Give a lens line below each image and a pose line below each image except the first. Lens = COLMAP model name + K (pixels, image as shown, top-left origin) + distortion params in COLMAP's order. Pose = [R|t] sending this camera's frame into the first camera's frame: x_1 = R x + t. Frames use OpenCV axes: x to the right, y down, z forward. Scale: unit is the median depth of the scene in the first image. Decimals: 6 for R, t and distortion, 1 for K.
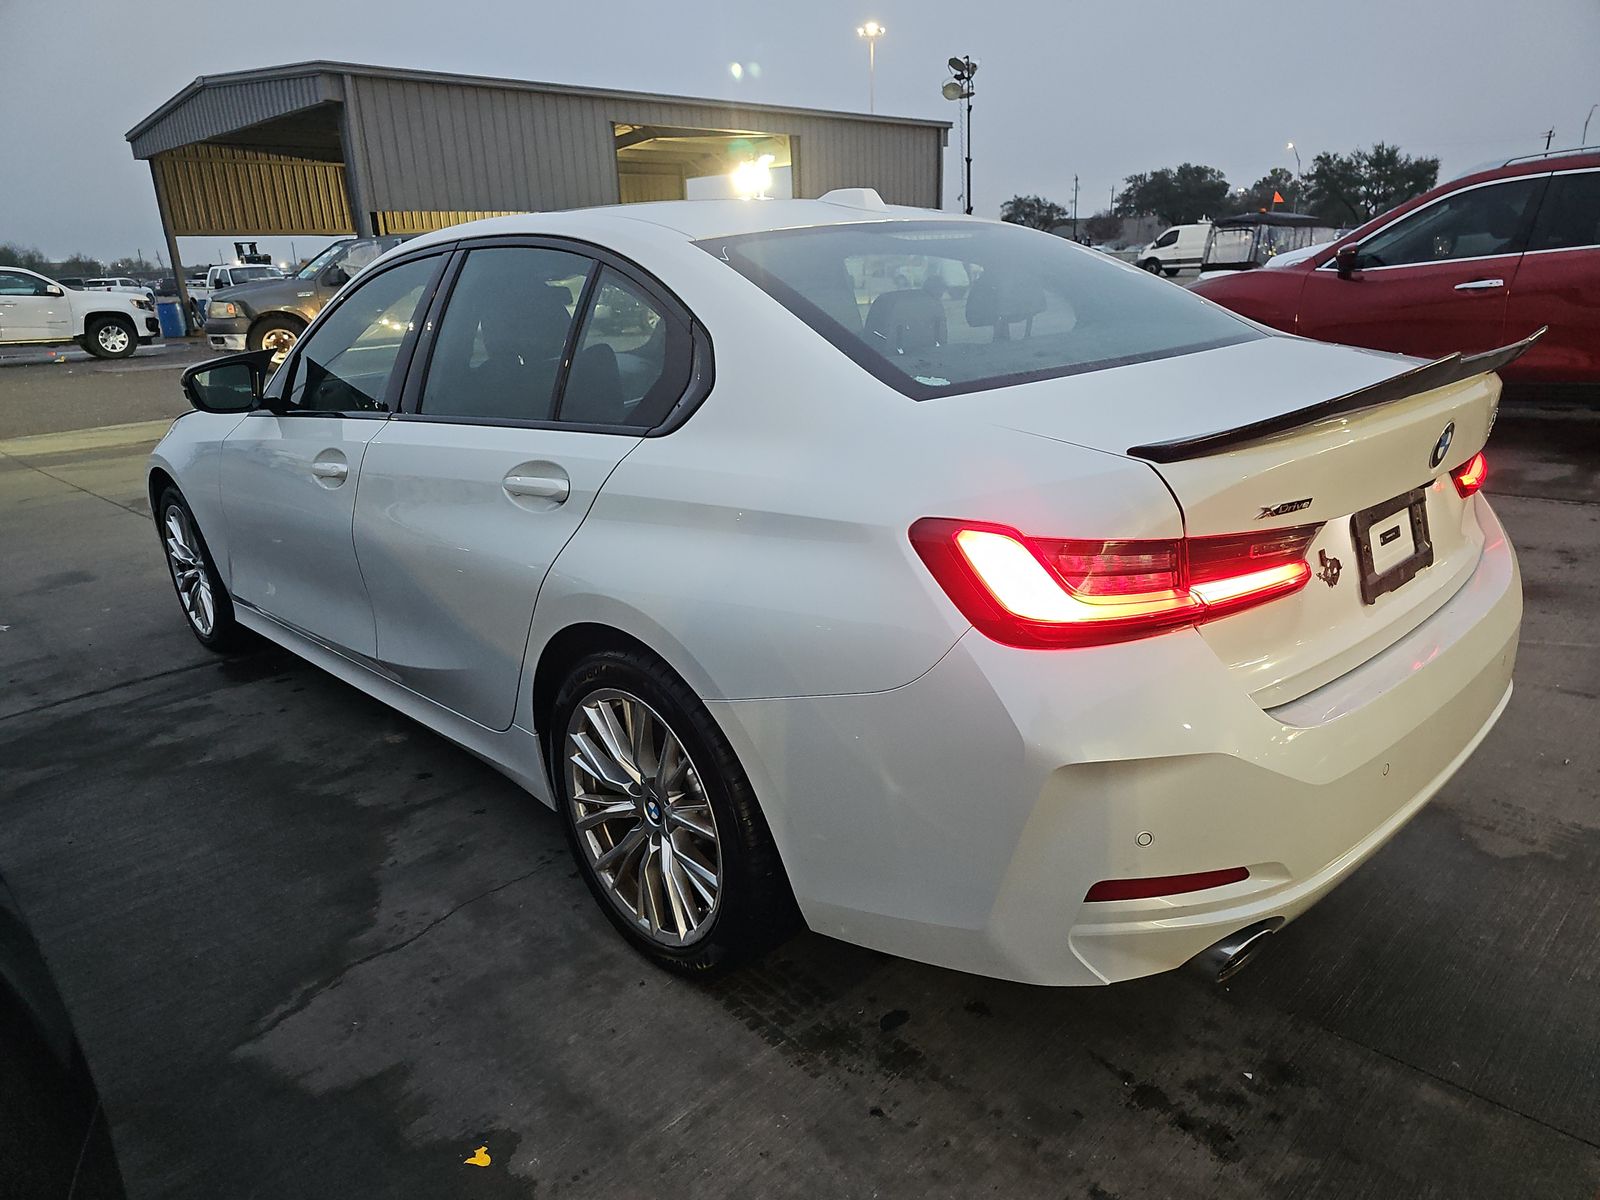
lens RADIAL K [[1062.9, 0, 778.3], [0, 1062.9, 600.8], [0, 0, 1]] dist [0.004472, -0.000036]
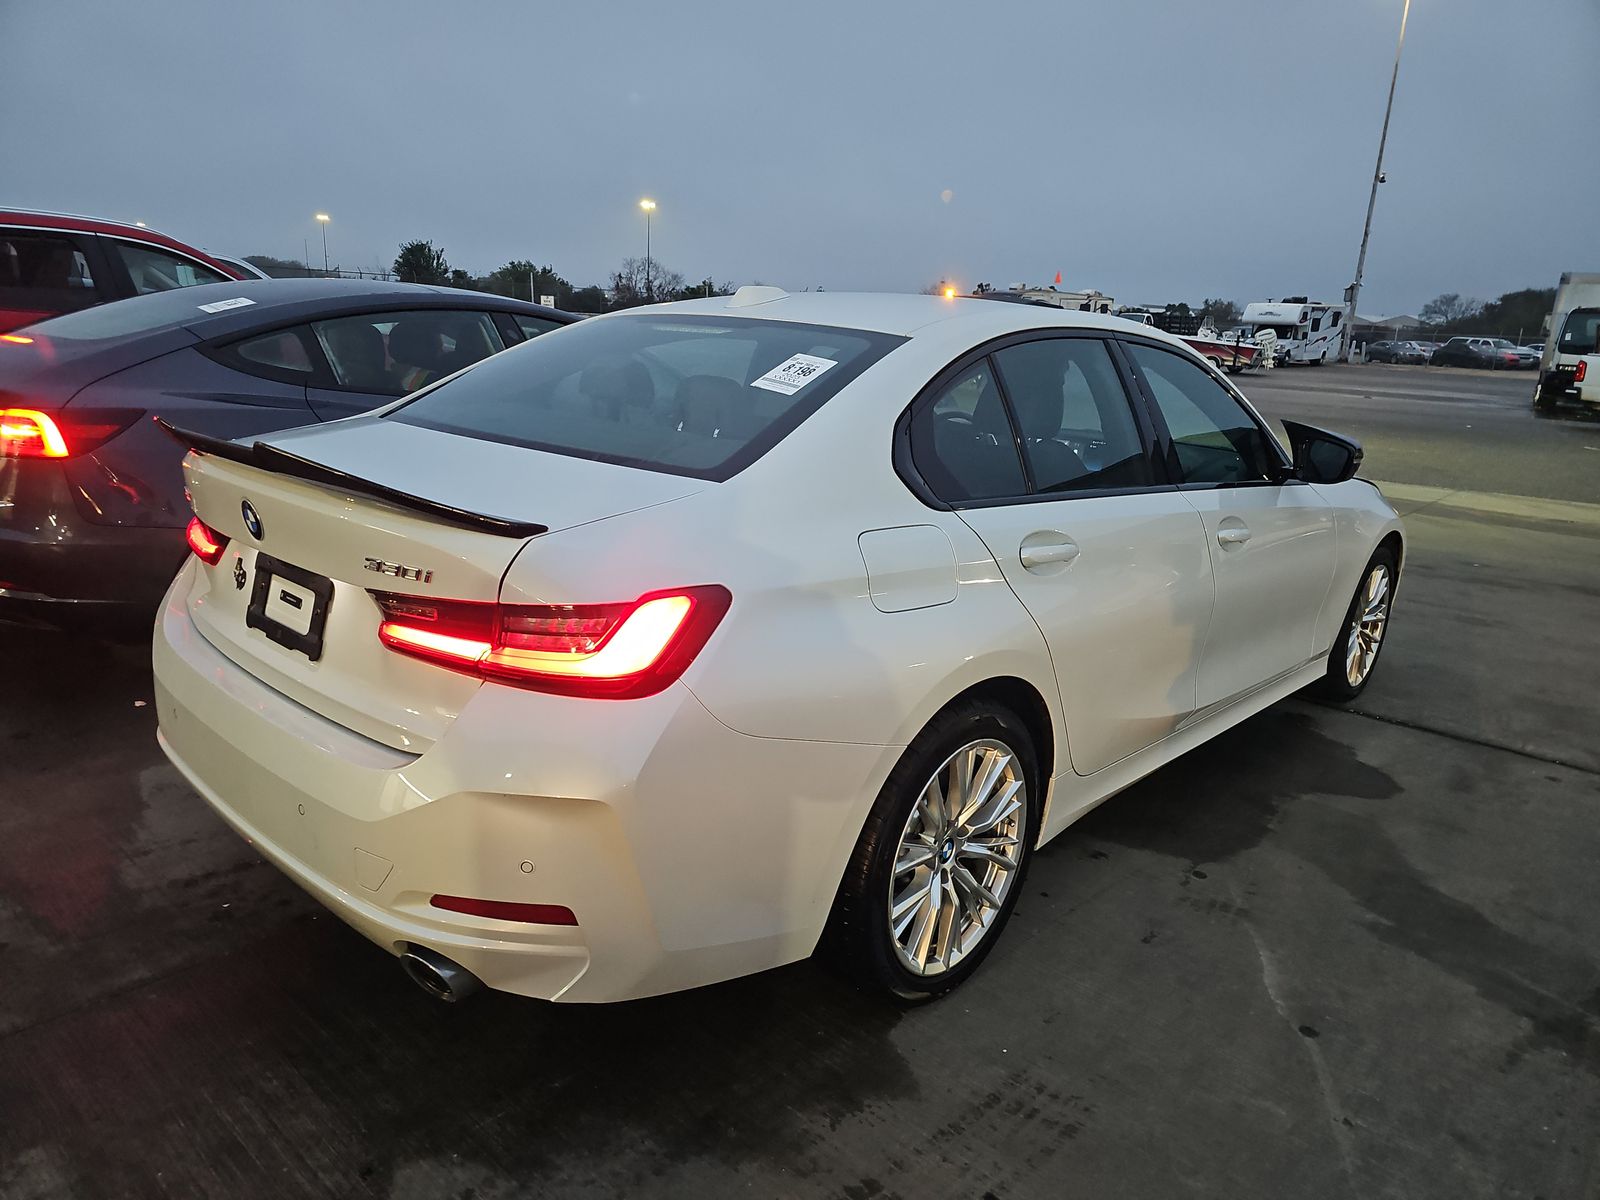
lens RADIAL K [[1032.4, 0, 800.0], [0, 1032.4, 600.0], [0, 0, 1]] dist [0.062265, -0.048954]
pose [[0.065811, 0.296722, -0.952694, 0.171746], [-0.345381, 0.902519, 0.257236, -0.054767], [0.936152, 0.312113, 0.161878, 0.137242]]
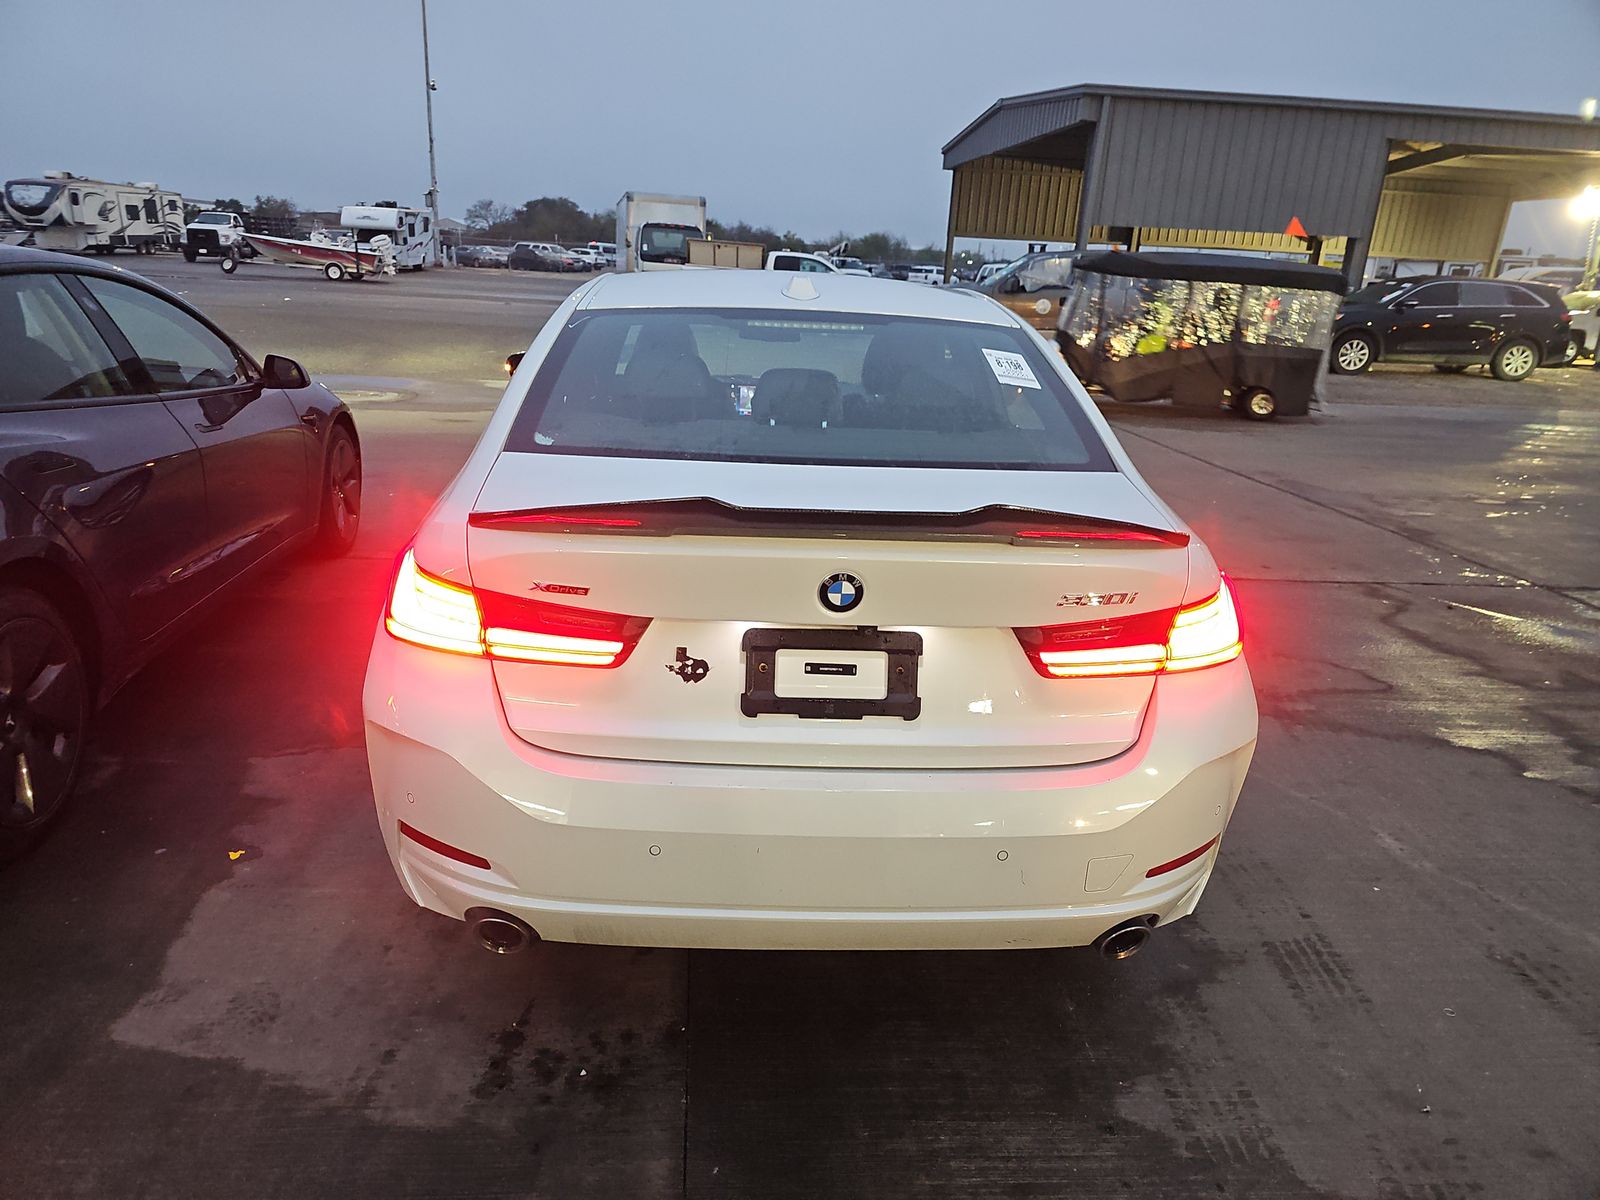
lens RADIAL K [[1062.9, 0, 778.3], [0, 1062.9, 600.8], [0, 0, 1]] dist [0.004472, -0.000036]
pose [[0.752536, 0.266140, -0.602378, 0.117056], [-0.268495, 0.959219, 0.088374, -0.020667], [0.601333, 0.095231, 0.793303, 0.016379]]
